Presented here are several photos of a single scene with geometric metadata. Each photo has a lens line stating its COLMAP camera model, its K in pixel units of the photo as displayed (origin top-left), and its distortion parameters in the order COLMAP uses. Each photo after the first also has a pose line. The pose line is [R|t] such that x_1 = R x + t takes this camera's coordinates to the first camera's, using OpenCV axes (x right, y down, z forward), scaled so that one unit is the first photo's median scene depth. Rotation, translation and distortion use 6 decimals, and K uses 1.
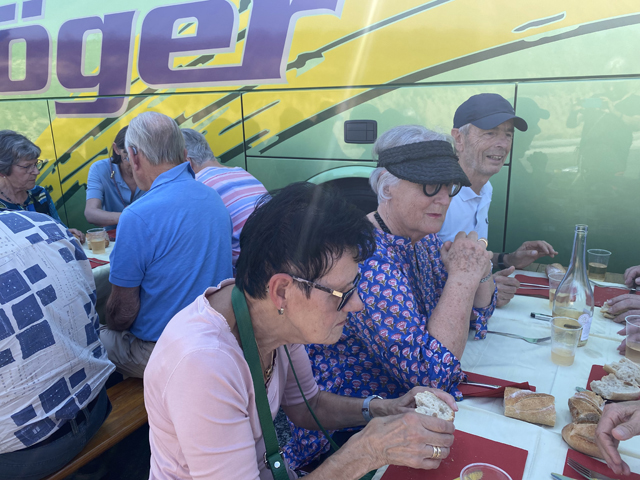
lens RADIAL K [[492.1, 0, 319.8], [0, 492.1, 237.5], [0, 0, 1]] dist [-0.026790, 0.011113]
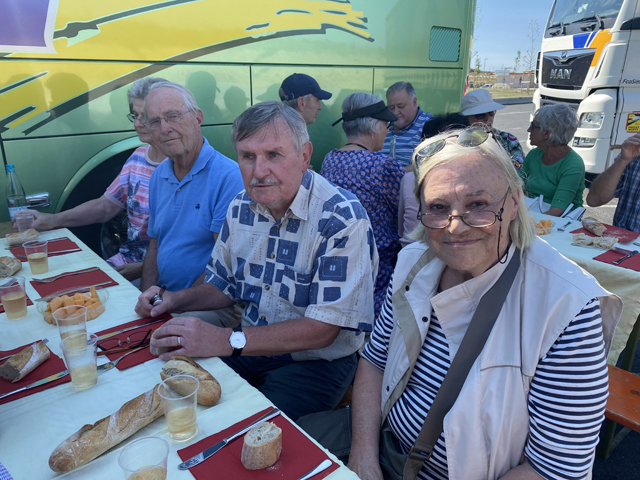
lens RADIAL K [[492.1, 0, 319.5], [0, 492.1, 241.2], [0, 0, 1]] dist [-0.026790, 0.011113]
pose [[0.307750, -0.279962, 0.909347, -0.979878], [0.237796, 0.948032, 0.211394, -0.067009], [-0.921272, 0.151182, 0.358331, 0.323588]]
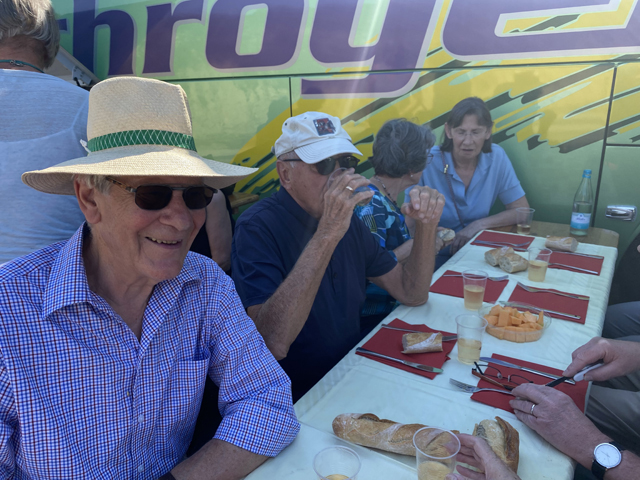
lens RADIAL K [[492.1, 0, 319.2], [0, 492.1, 240.8], [0, 0, 1]] dist [-0.026790, 0.011113]
pose [[0.998966, 0.000600, -0.045453, -0.523382], [0.000991, 0.999388, 0.034970, -0.034968], [0.045446, -0.034979, 0.998354, 0.169268]]
